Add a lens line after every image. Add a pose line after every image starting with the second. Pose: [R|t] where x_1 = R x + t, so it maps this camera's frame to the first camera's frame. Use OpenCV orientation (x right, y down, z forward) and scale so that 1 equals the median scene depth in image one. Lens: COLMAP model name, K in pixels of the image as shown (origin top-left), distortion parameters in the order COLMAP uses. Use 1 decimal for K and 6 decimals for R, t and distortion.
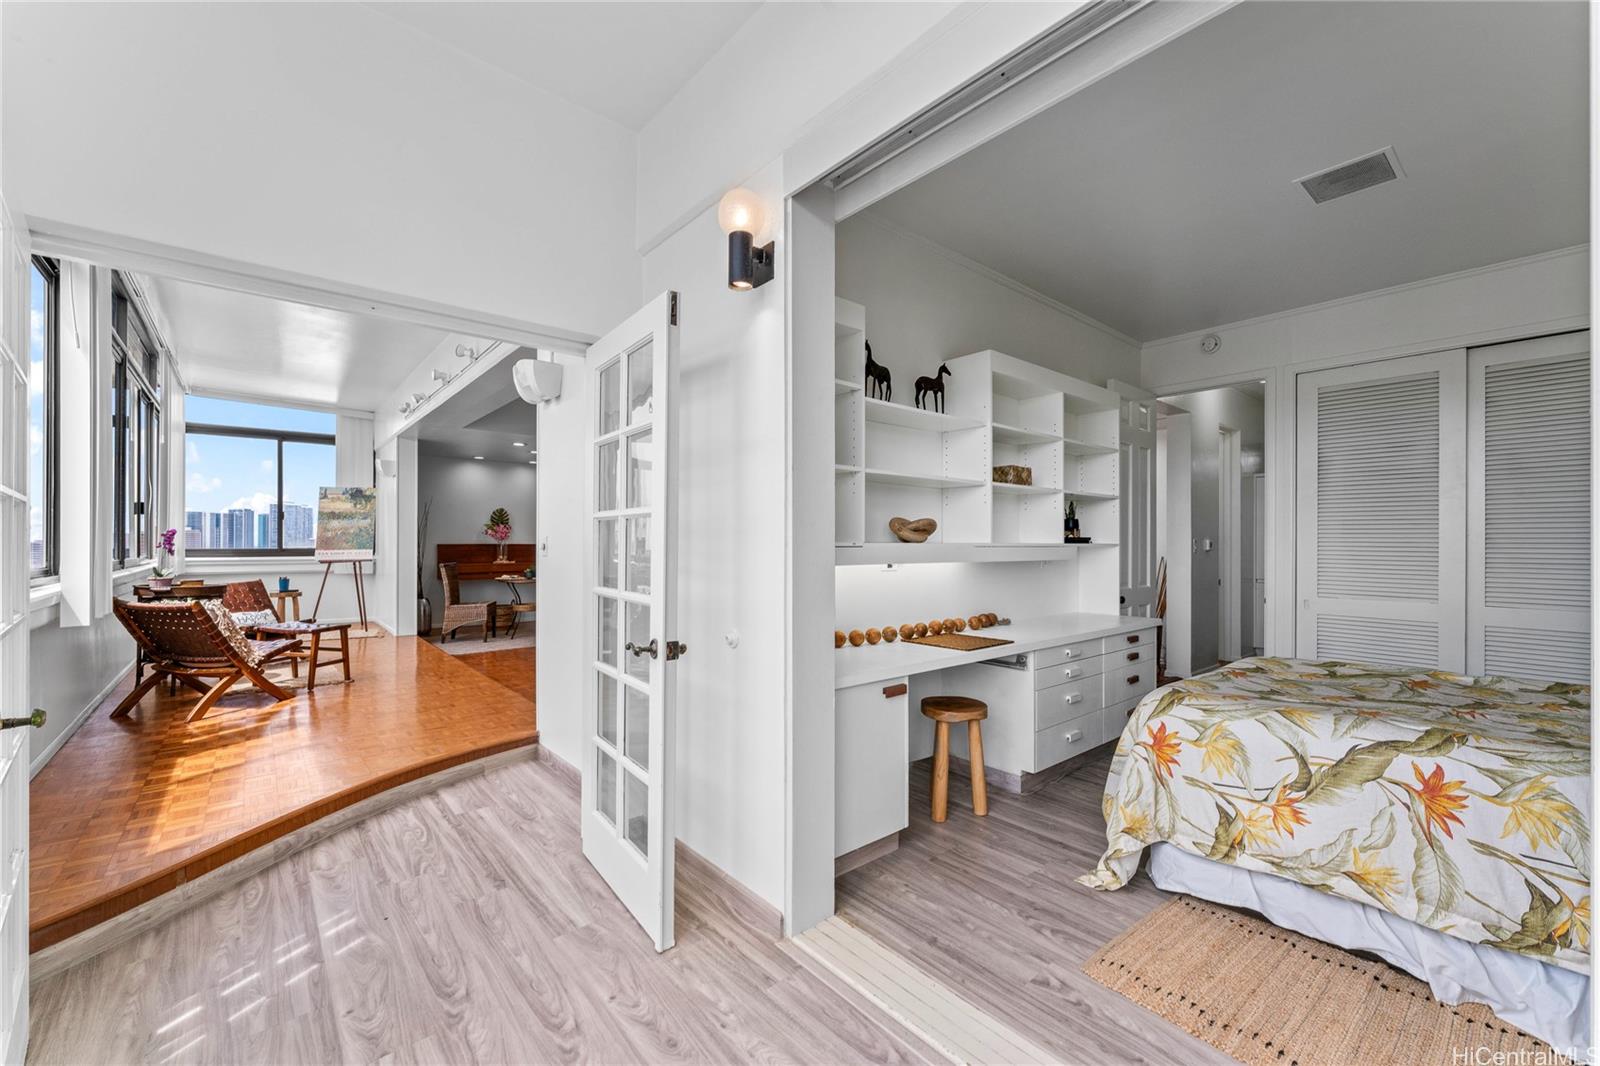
lens RADIAL K [[639.5, 0, 807.9], [0, 639.5, 539.1], [0, 0, 1]] dist [-0.002515, -0.000670]
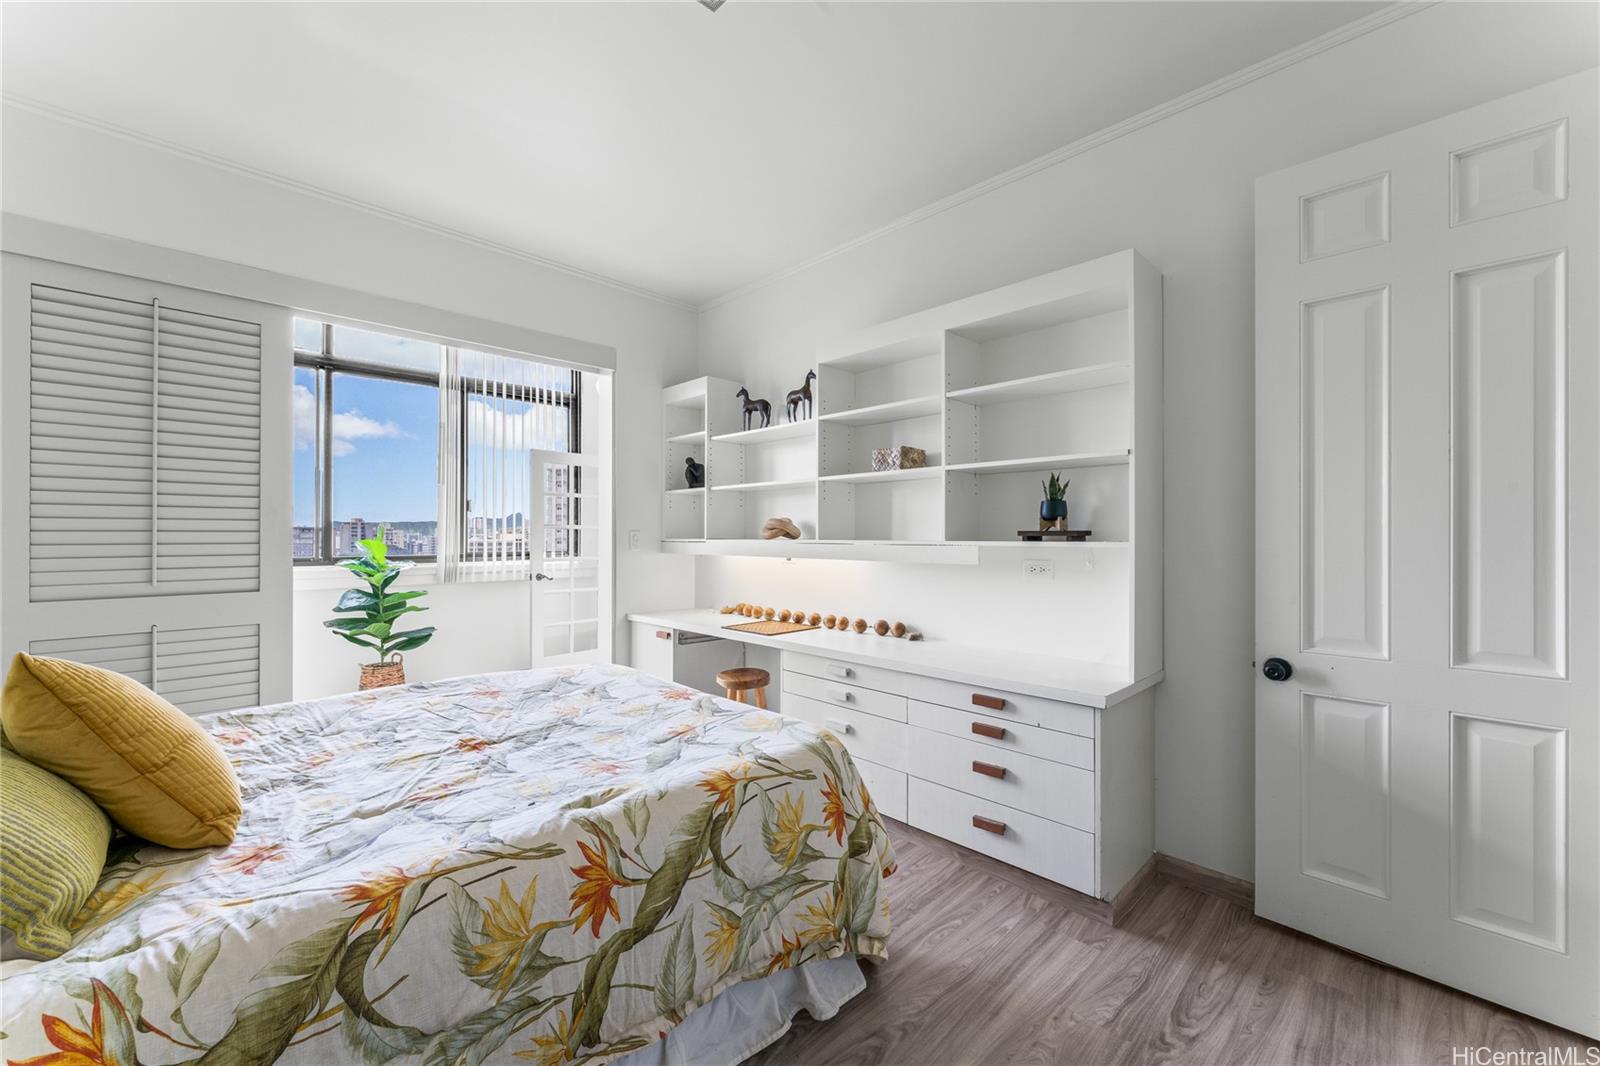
lens RADIAL K [[639.5, 0, 802.3], [0, 639.5, 533.8], [0, 0, 1]] dist [-0.002515, -0.000670]
pose [[0.071260, -0.003062, -0.997453, 1.252202], [0.007692, 0.999967, -0.002520, -0.000733], [0.997428, -0.007493, 0.071281, 0.897620]]
